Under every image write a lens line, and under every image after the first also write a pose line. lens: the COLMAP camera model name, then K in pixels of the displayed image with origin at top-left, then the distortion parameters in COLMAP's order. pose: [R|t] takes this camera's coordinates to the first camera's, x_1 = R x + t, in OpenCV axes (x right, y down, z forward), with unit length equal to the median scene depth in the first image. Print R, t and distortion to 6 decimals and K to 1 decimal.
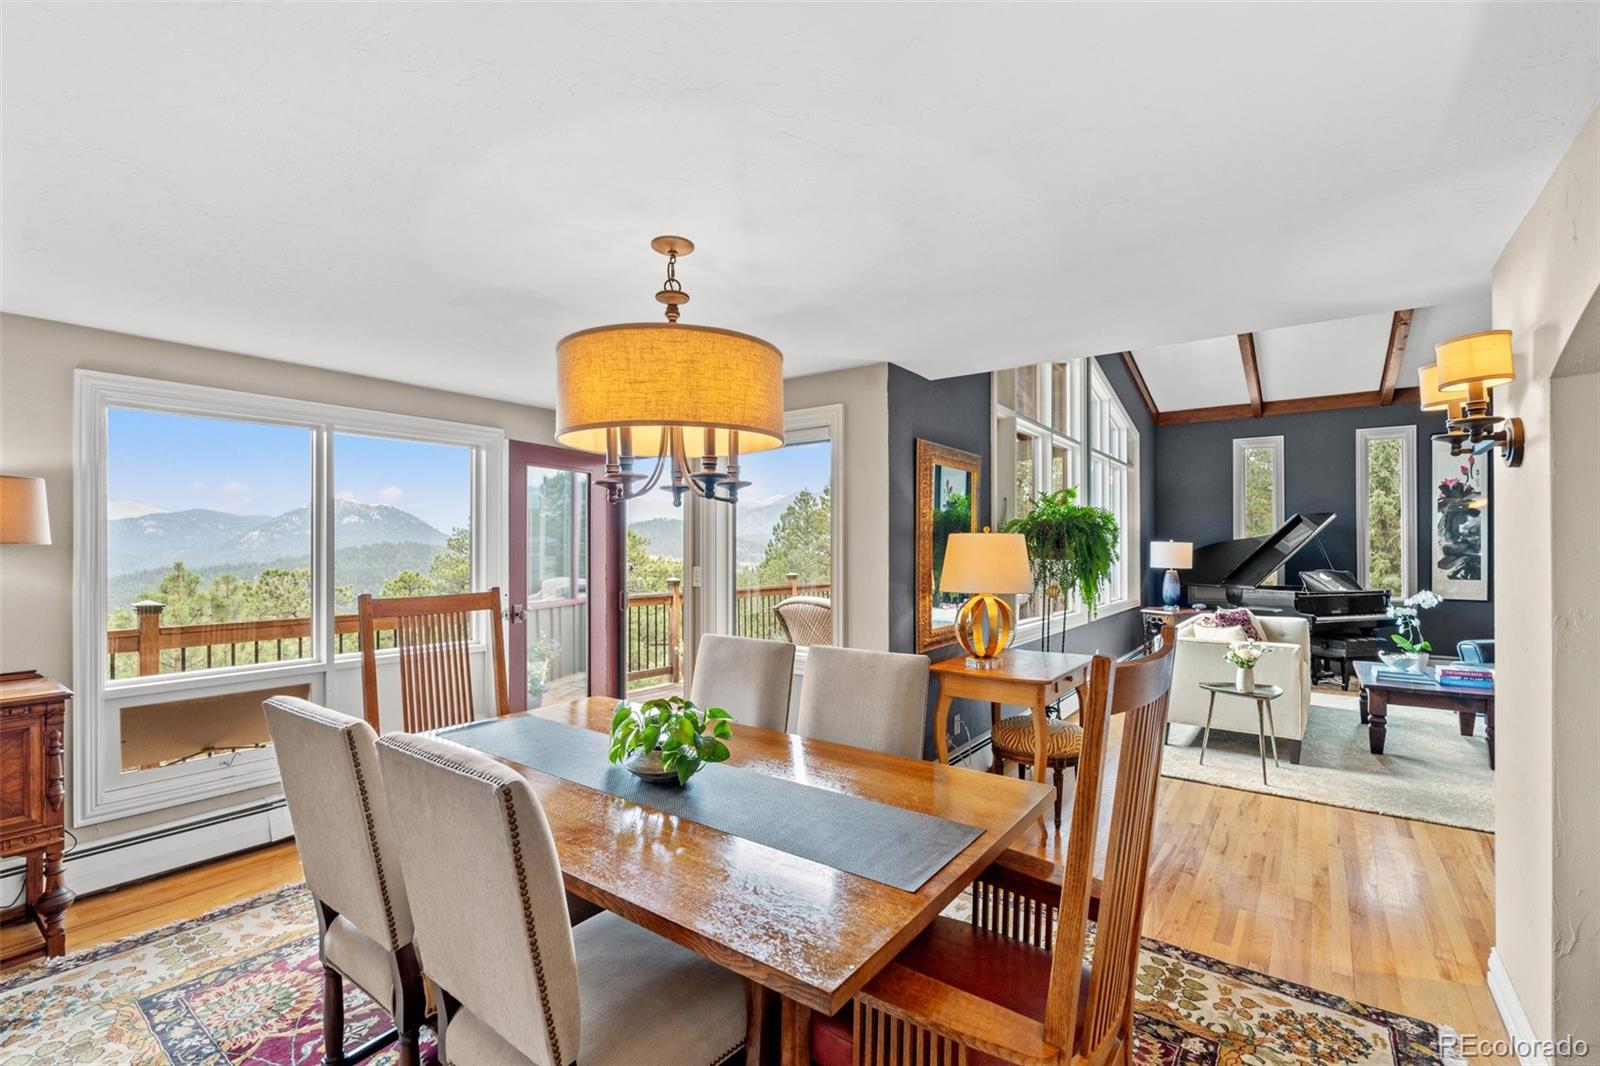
lens RADIAL K [[706.2, 0, 793.8], [0, 706.2, 536.0], [0, 0, 1]] dist [0.000571, -0.001101]
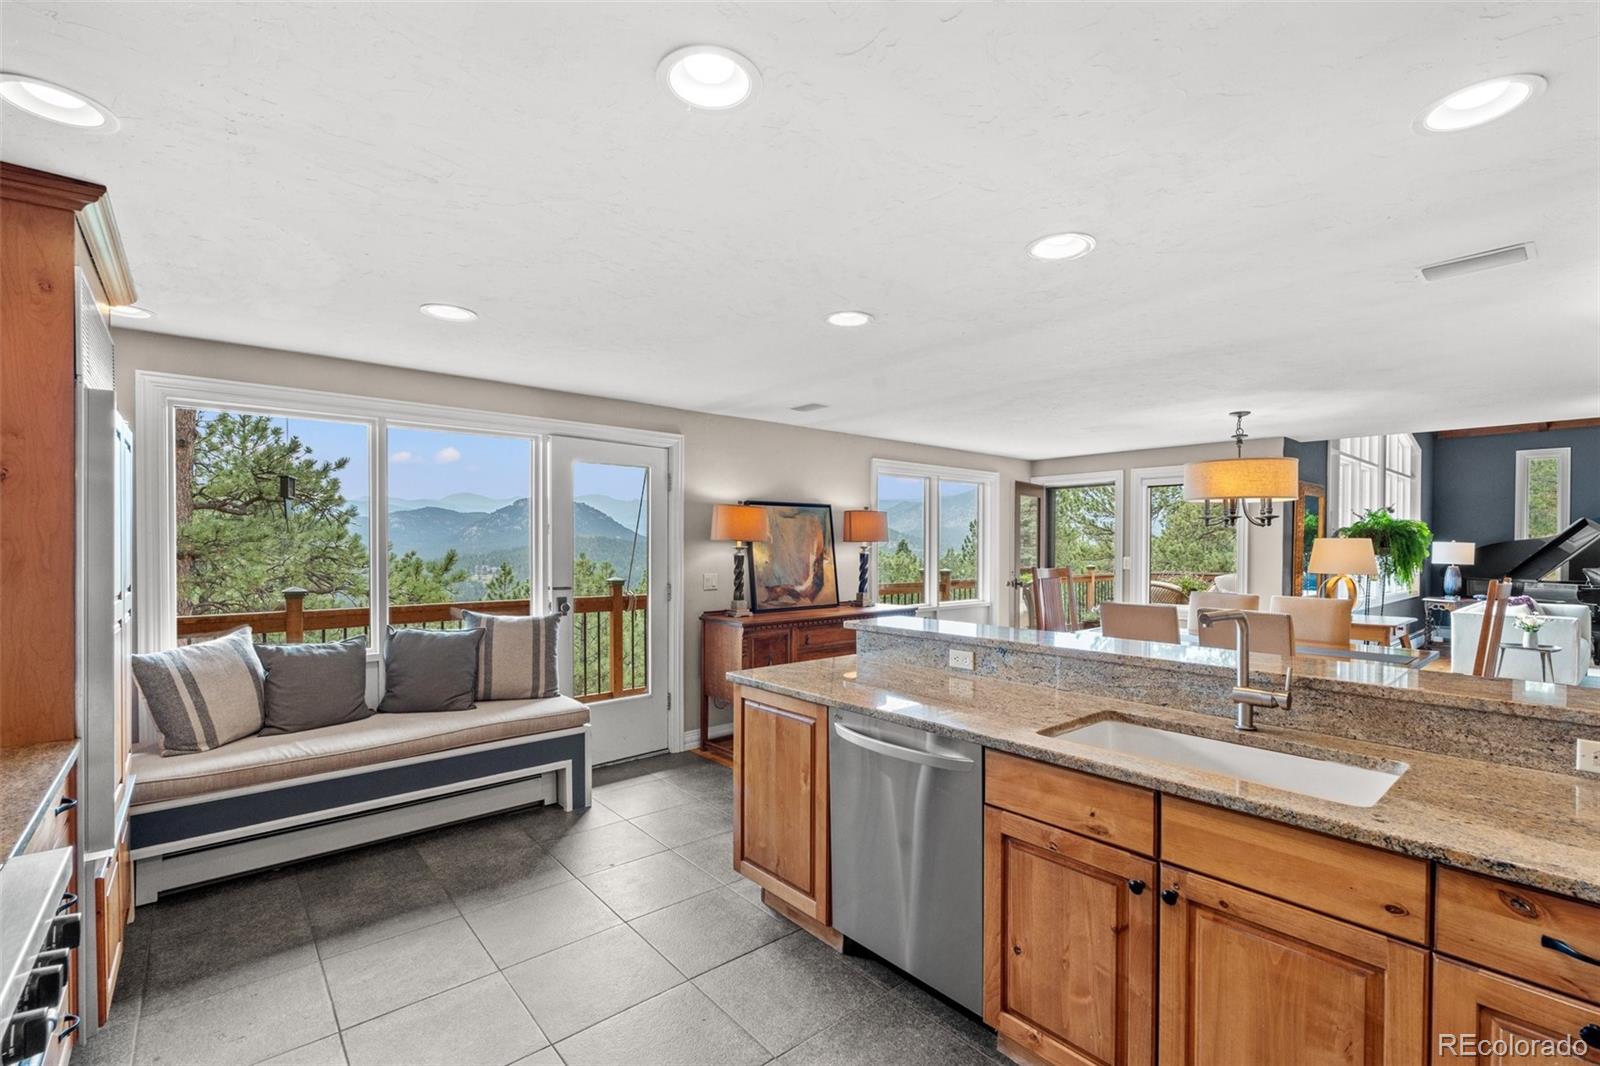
lens RADIAL K [[706.2, 0, 804.2], [0, 706.2, 543.9], [0, 0, 1]] dist [0.000571, -0.001101]
pose [[0.975281, 0.007037, -0.220857, -0.272150], [-0.002905, 0.999815, 0.019029, -0.007843], [0.220950, -0.017917, 0.975120, -0.404601]]
